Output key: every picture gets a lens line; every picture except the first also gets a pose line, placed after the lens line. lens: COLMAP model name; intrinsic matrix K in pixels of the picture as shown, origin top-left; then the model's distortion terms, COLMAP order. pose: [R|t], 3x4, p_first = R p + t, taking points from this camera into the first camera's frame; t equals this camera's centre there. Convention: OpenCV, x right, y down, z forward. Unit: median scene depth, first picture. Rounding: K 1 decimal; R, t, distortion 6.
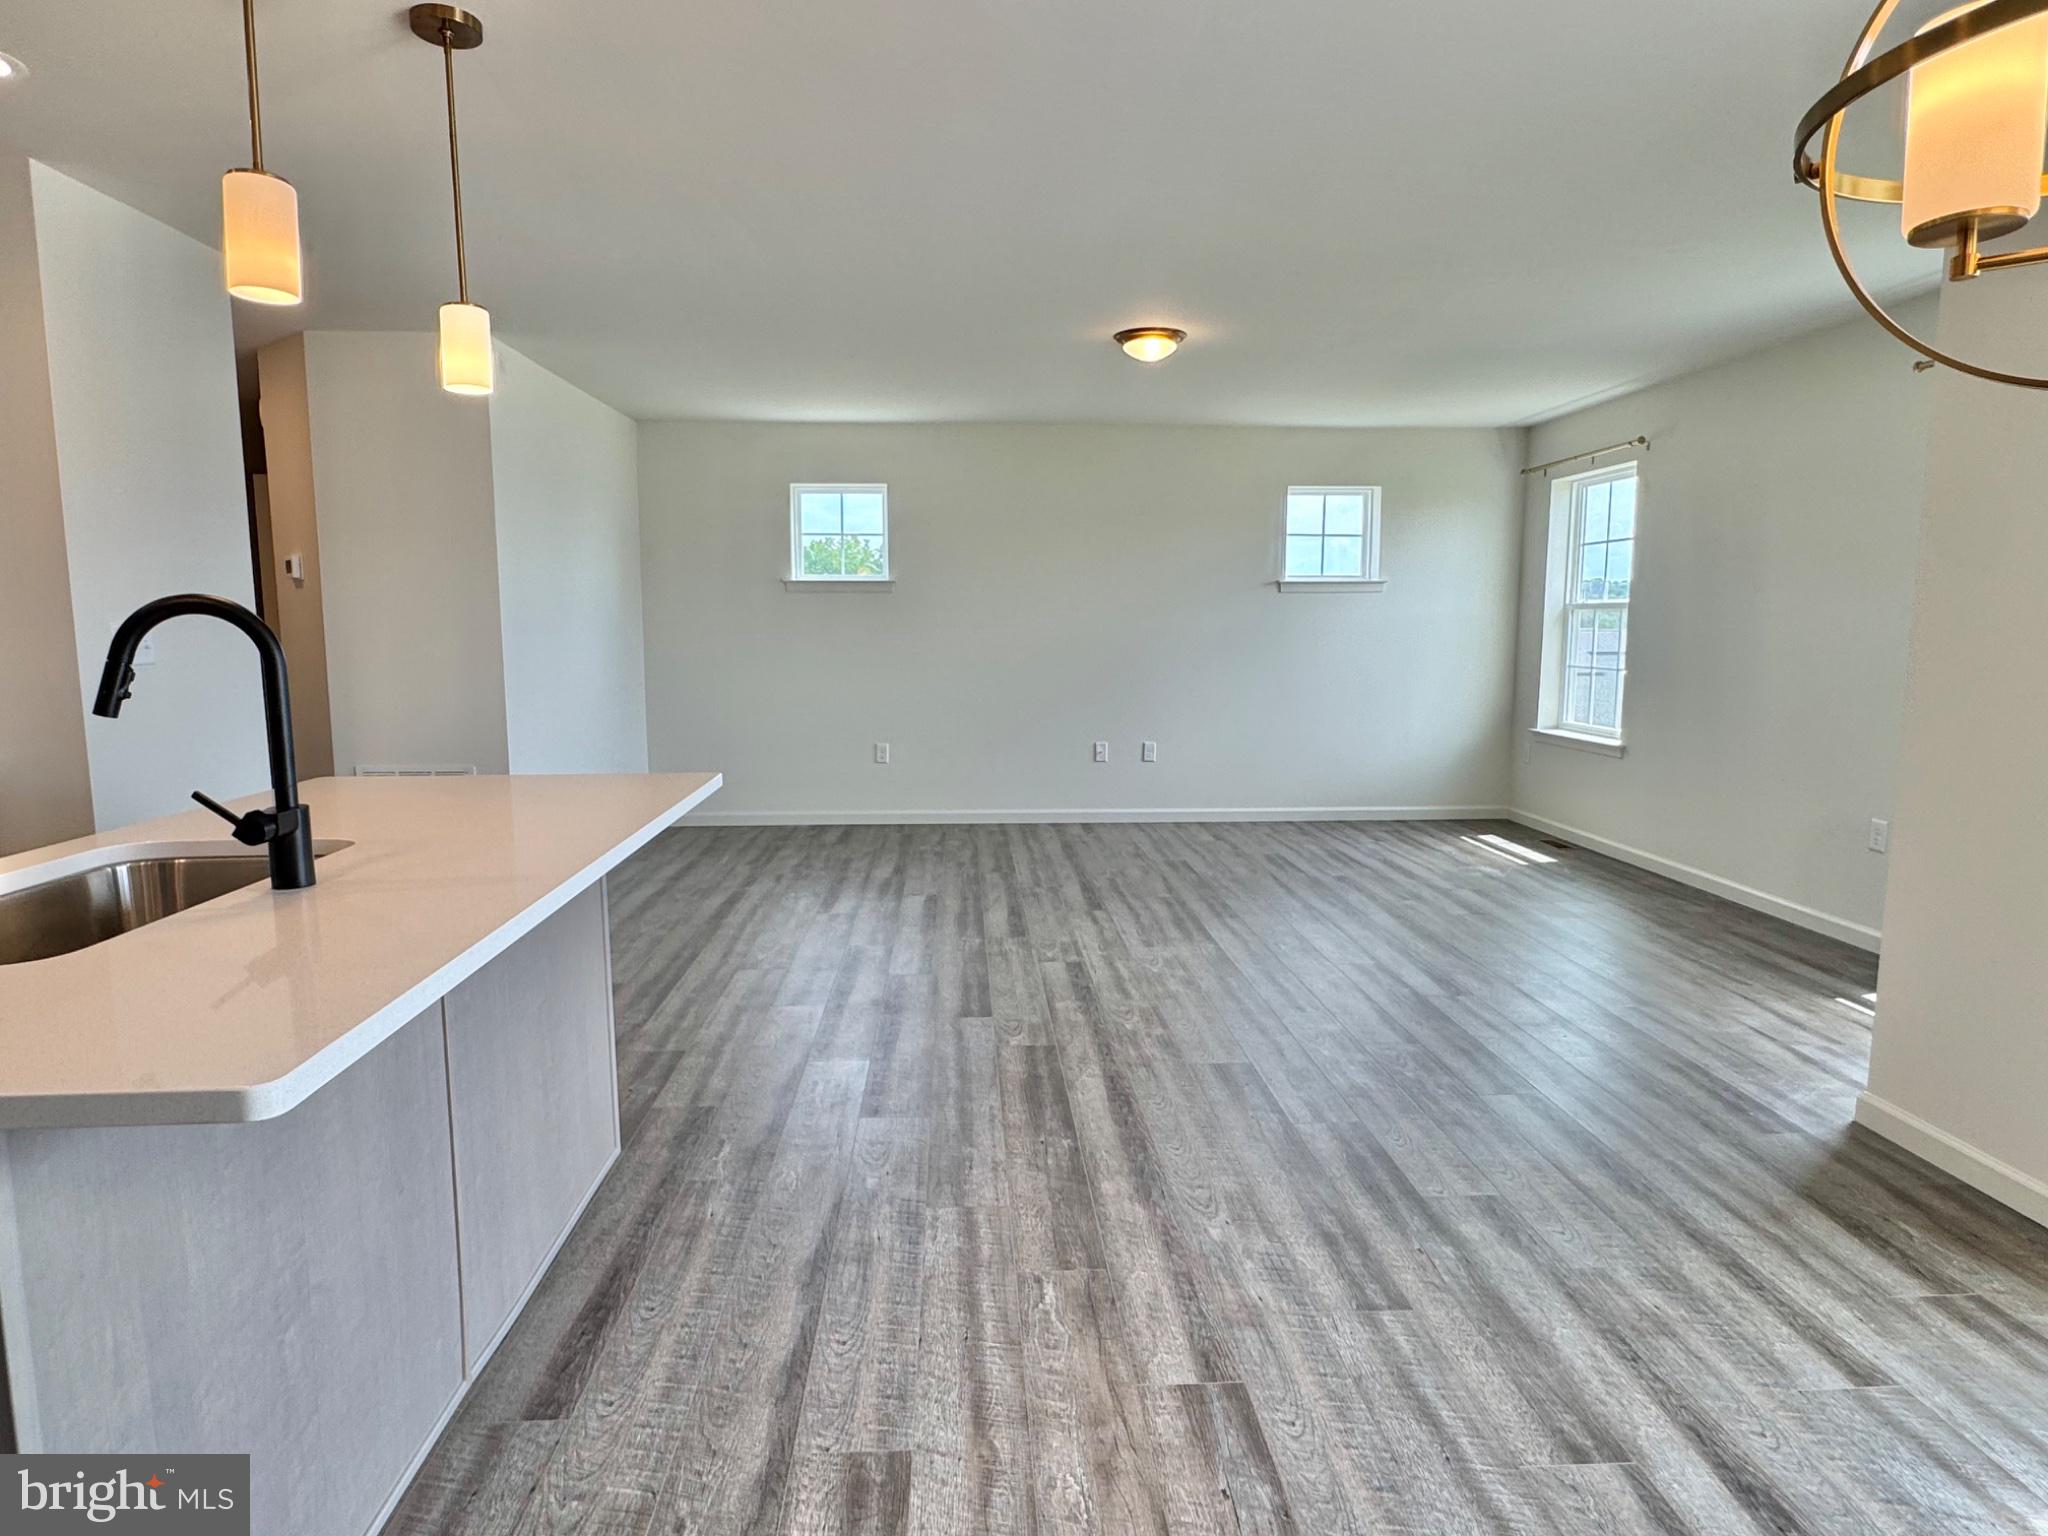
lens RADIAL K [[1174.6, 0, 1018.1], [0, 1174.6, 765.4], [0, 0, 1]] dist [-0.002400, 0.001612]
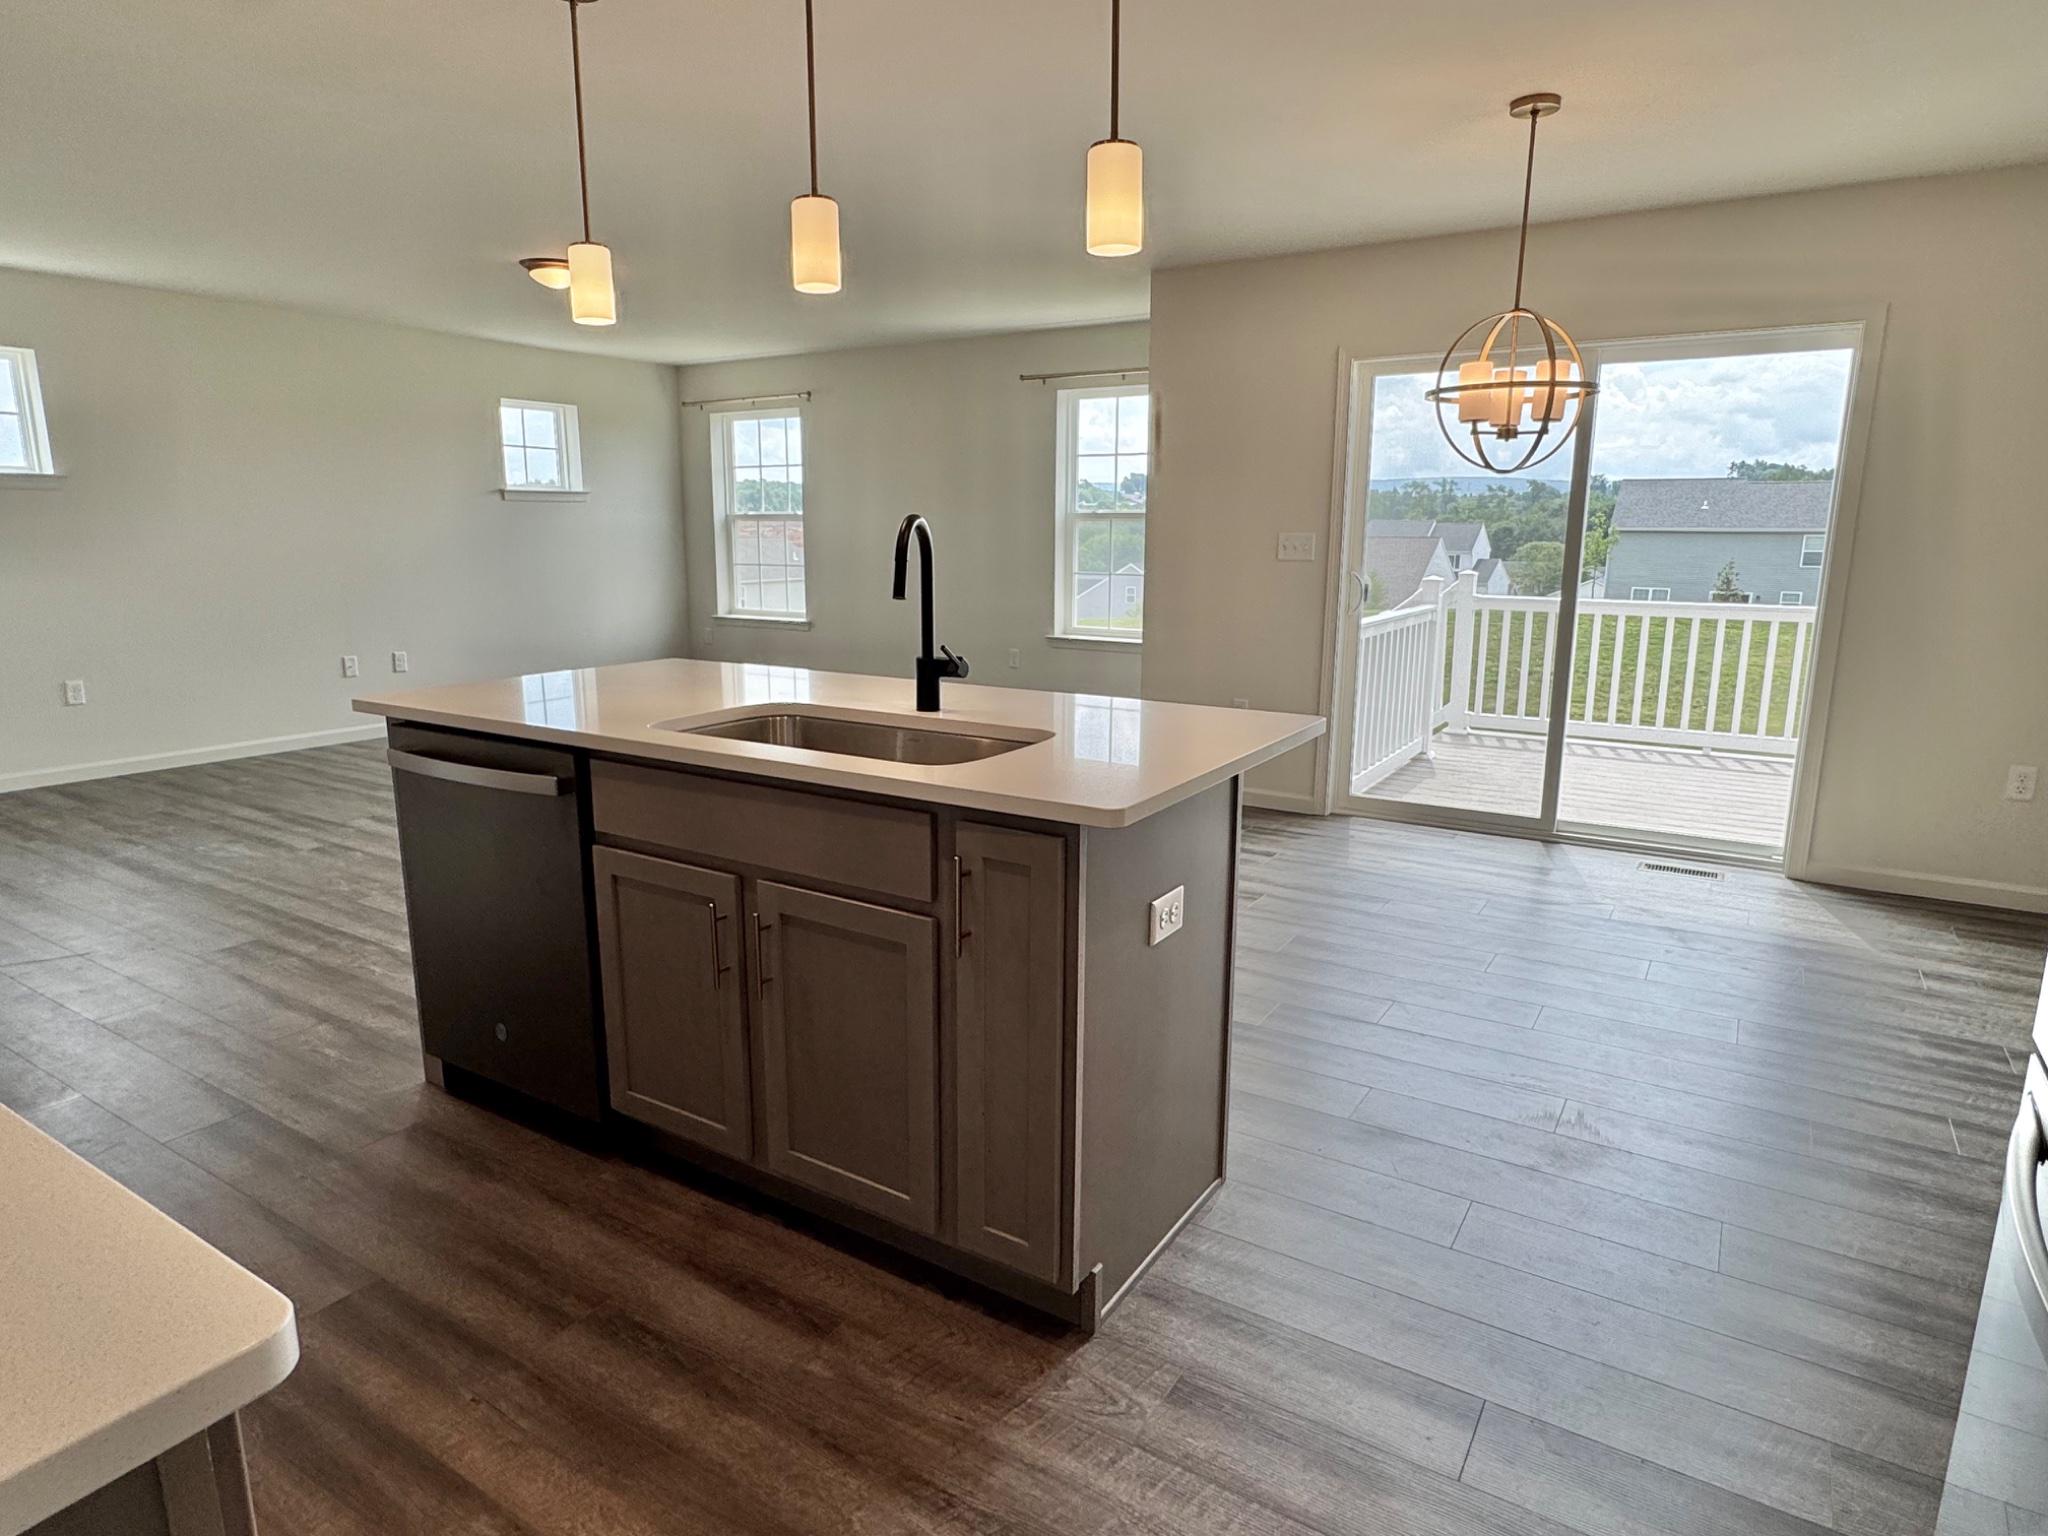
lens RADIAL K [[1174.6, 0, 1018.1], [0, 1174.6, 765.4], [0, 0, 1]] dist [-0.002400, 0.001612]
pose [[0.579845, -0.159290, 0.799004, -1.185908], [0.095205, 0.987230, 0.127723, -0.007434], [-0.809145, 0.002010, 0.587605, 0.014798]]
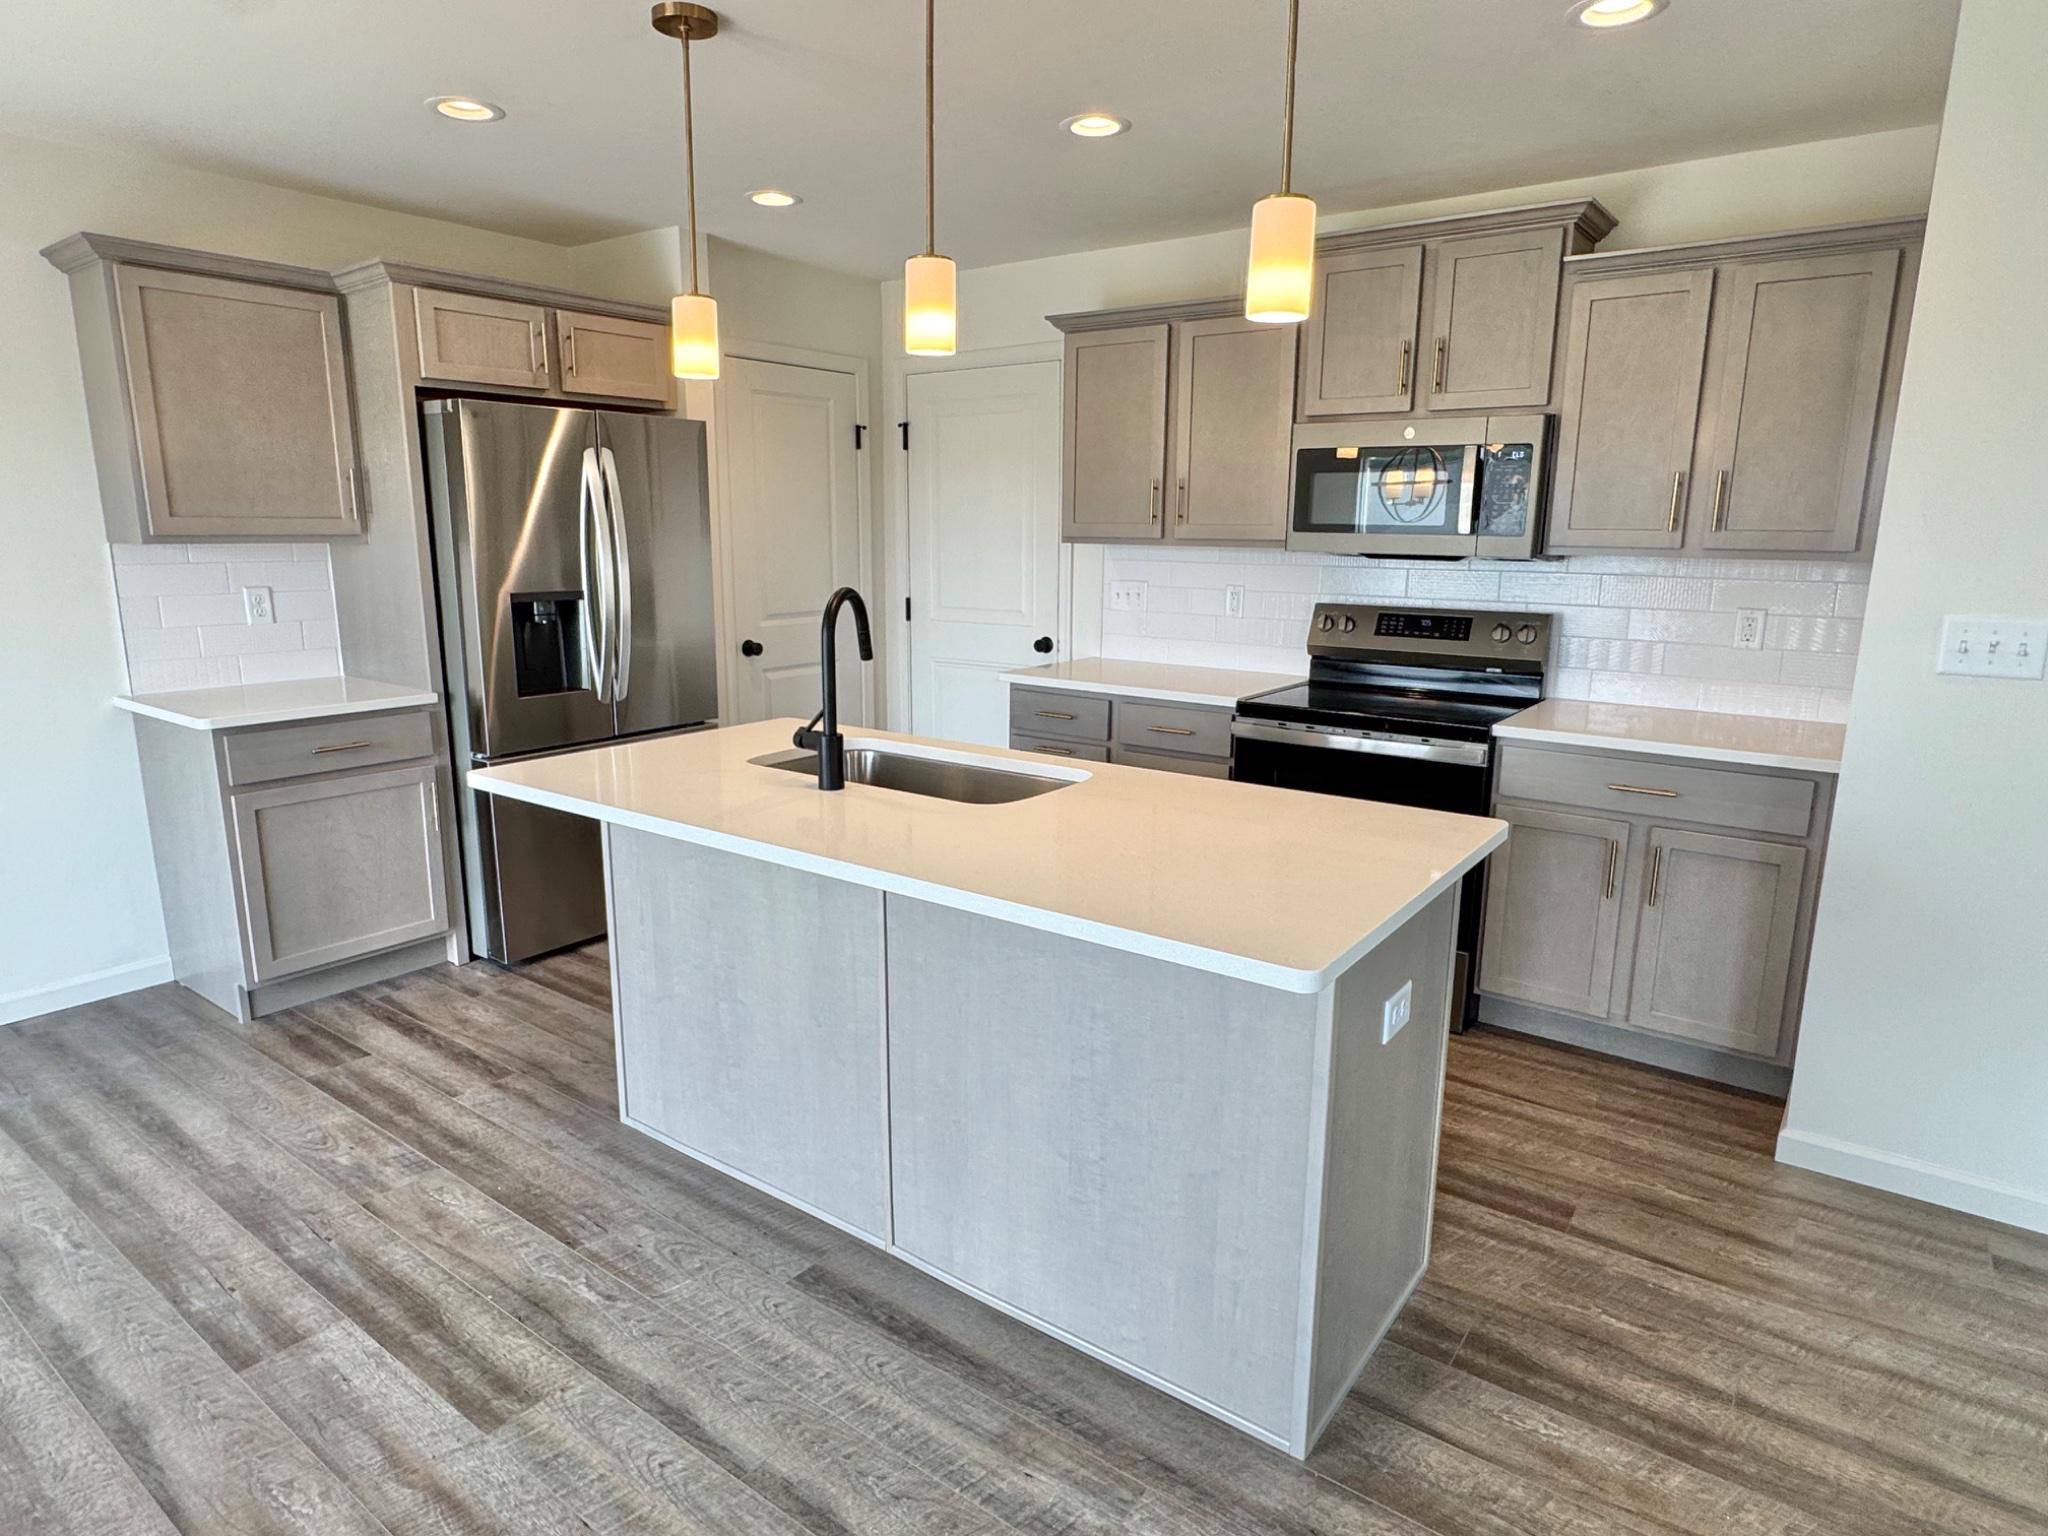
lens RADIAL K [[1174.6, 0, 1018.1], [0, 1174.6, 765.4], [0, 0, 1]] dist [-0.002400, 0.001612]
pose [[-0.637350, 0.155326, -0.754758, 0.226492], [-0.100249, 0.954436, 0.281073, -0.241738], [0.764026, 0.254806, -0.592738, 1.367601]]
